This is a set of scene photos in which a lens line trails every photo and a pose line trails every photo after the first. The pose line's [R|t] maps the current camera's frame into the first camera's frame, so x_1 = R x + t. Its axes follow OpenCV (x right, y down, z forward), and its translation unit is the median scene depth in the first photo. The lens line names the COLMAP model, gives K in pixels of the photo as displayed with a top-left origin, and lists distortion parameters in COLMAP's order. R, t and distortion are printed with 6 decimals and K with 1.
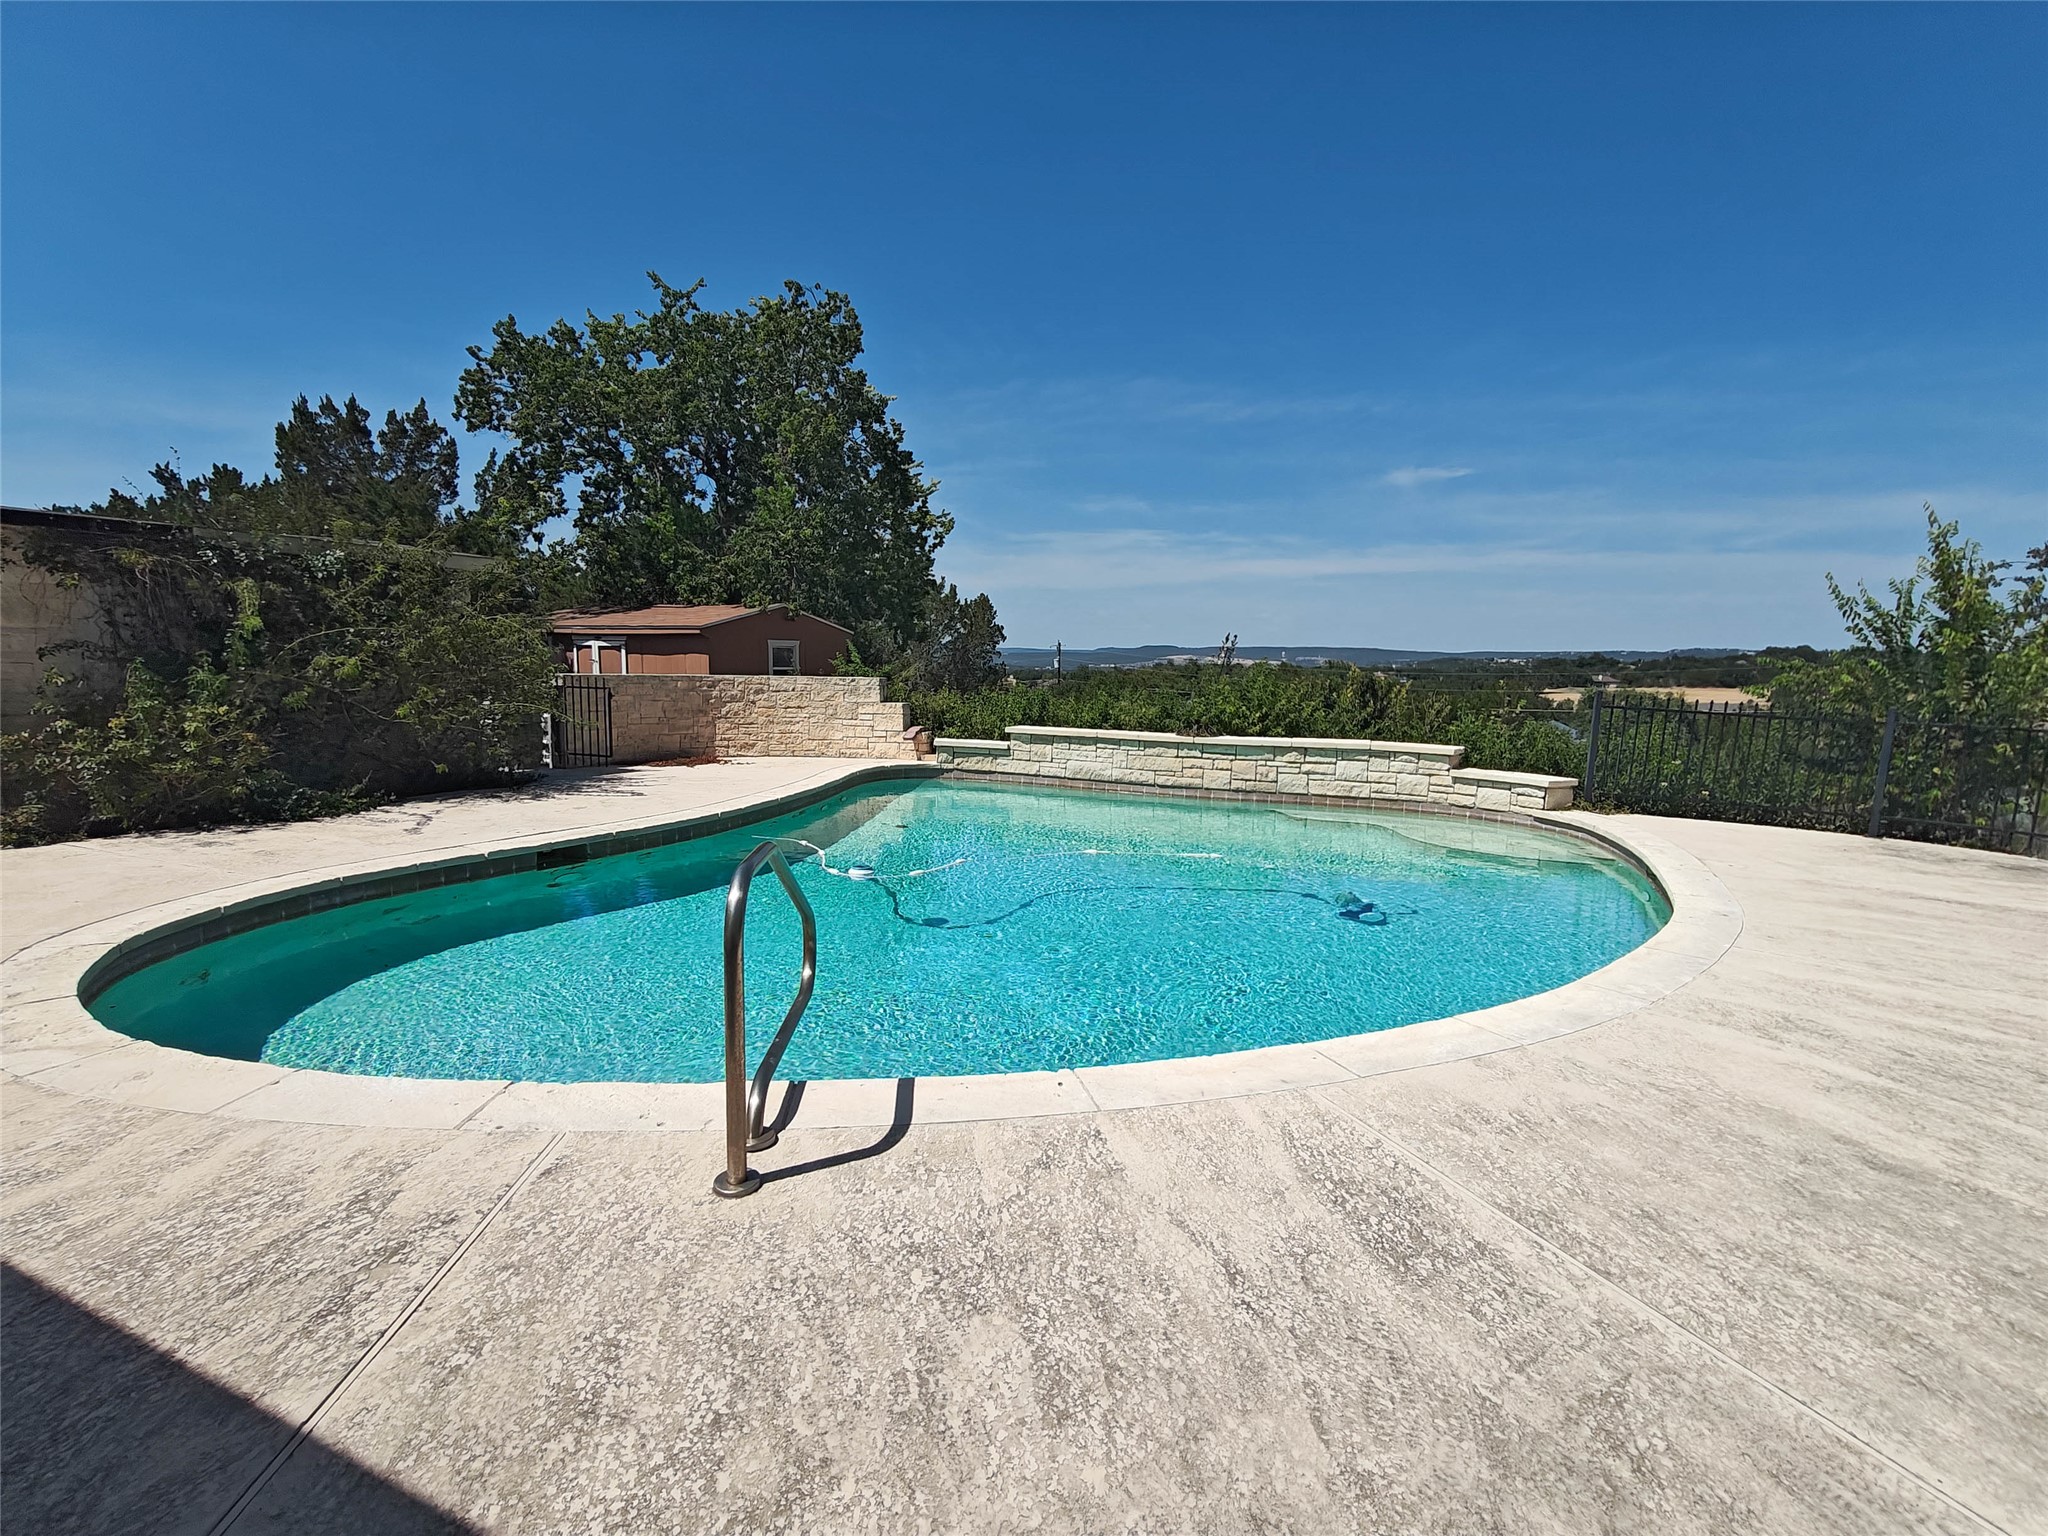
lens RADIAL K [[960.6, 0, 1022.7], [0, 960.6, 768.5], [0, 0, 1]] dist [0.000125, -0.000607]
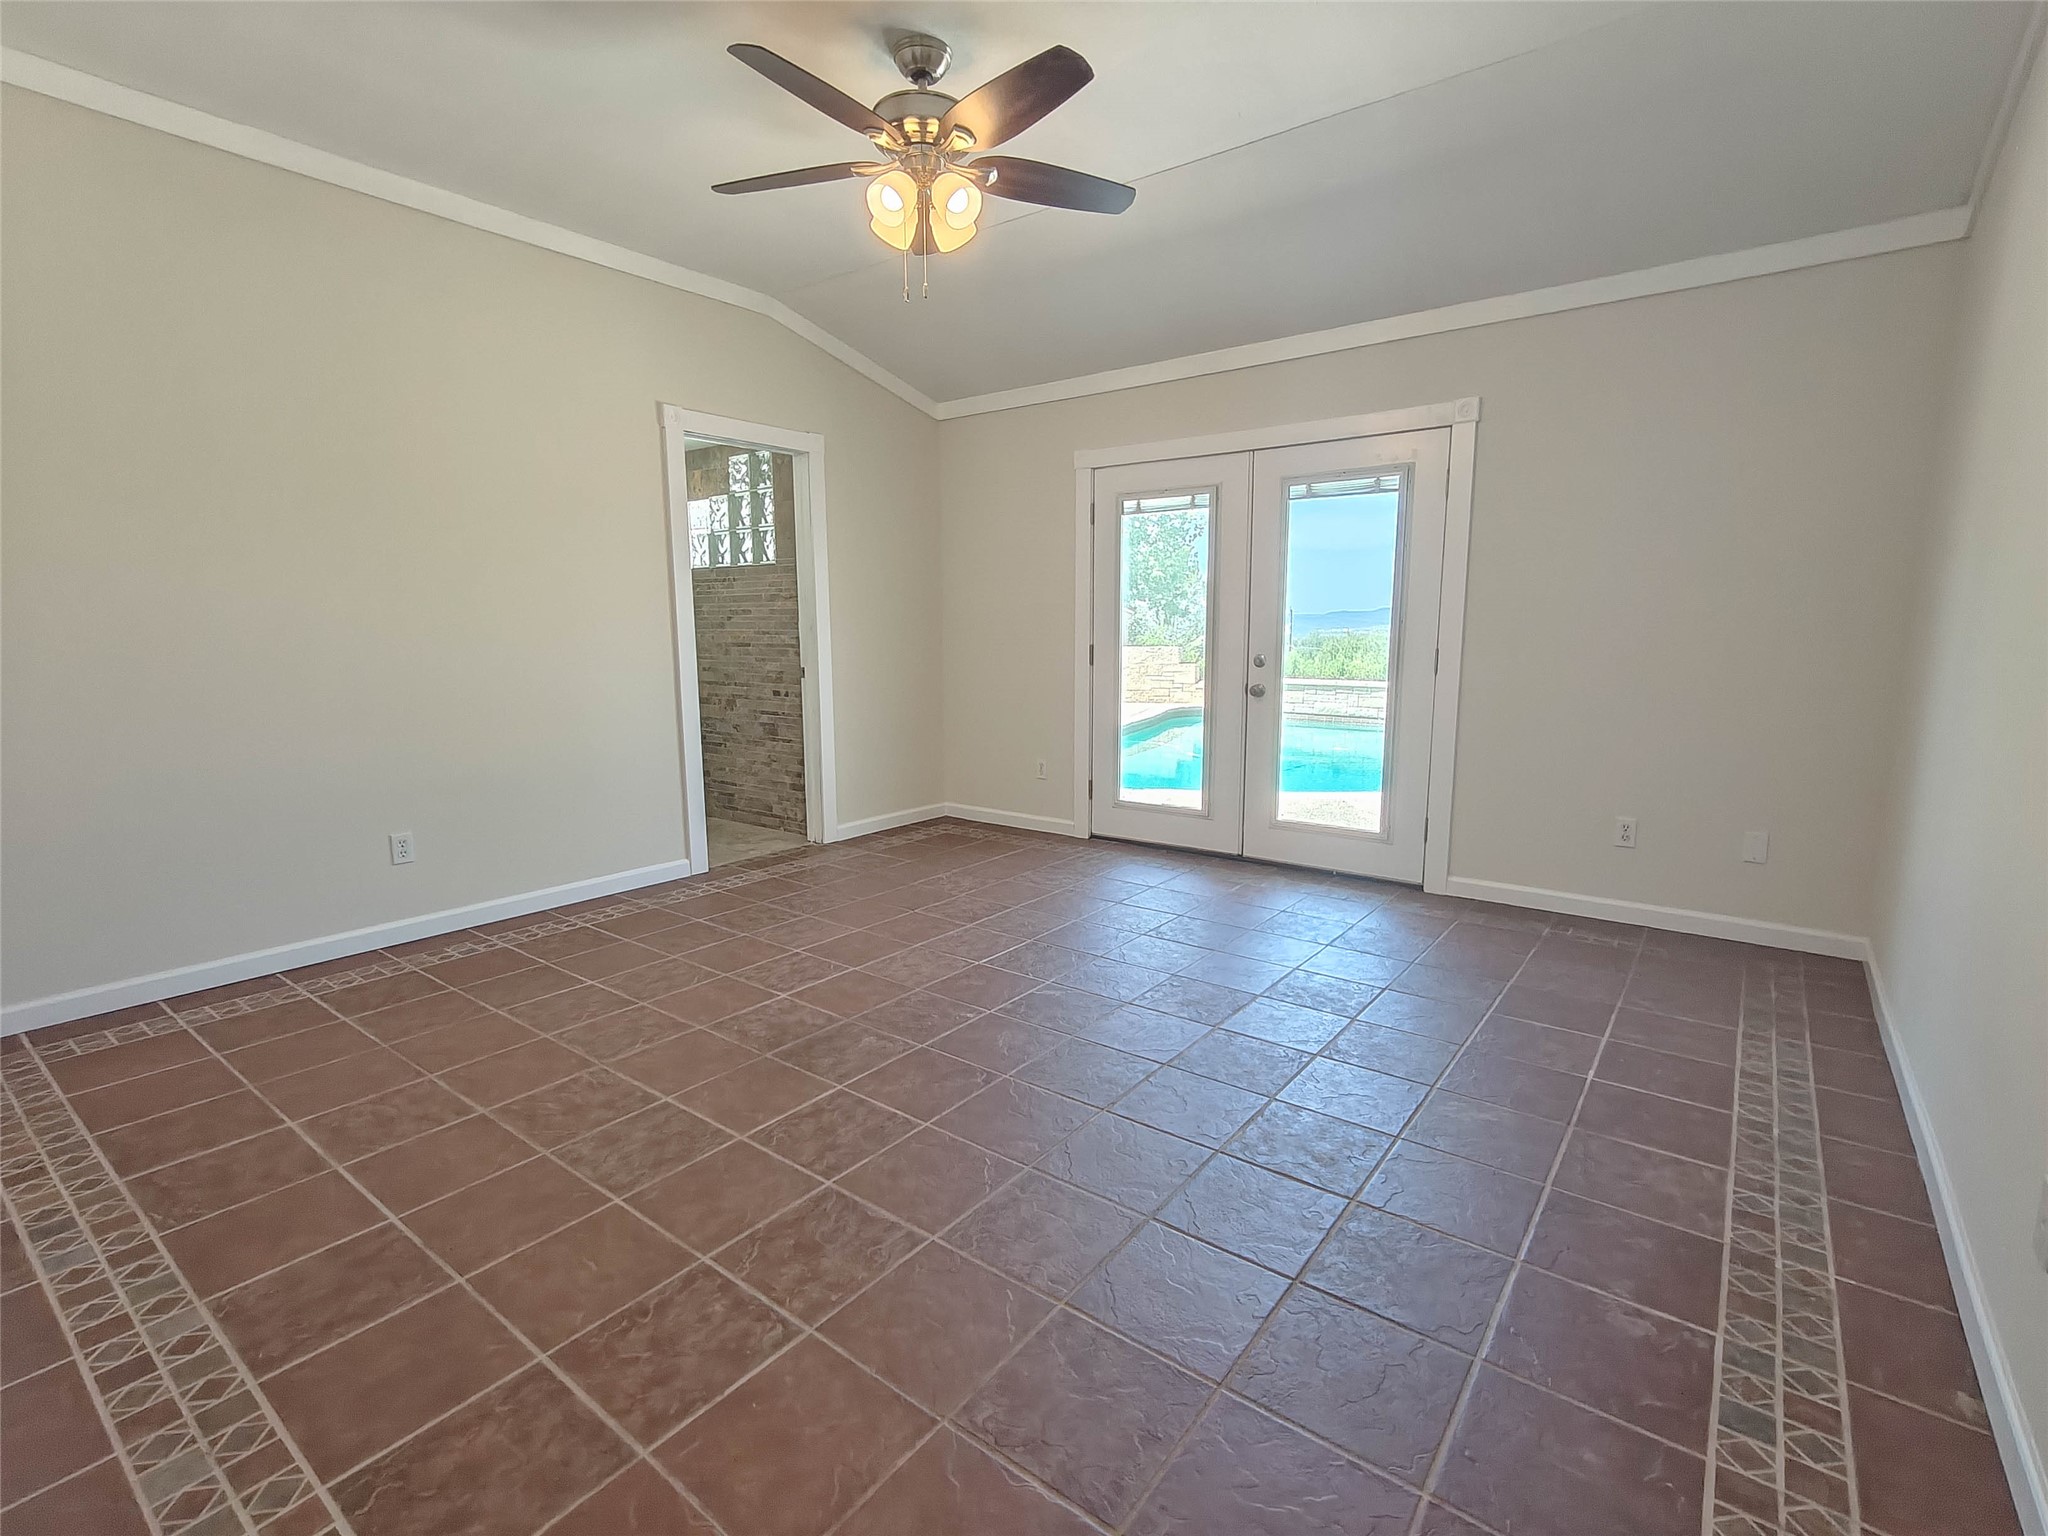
lens RADIAL K [[960.6, 0, 1025.0], [0, 960.6, 768.8], [0, 0, 1]] dist [0.000125, -0.000607]
pose [[0.972679, 0.017120, -0.231521, -0.031249], [-0.010714, 0.999525, 0.028896, 0.041620], [0.231905, -0.025626, 0.972401, -0.388334]]
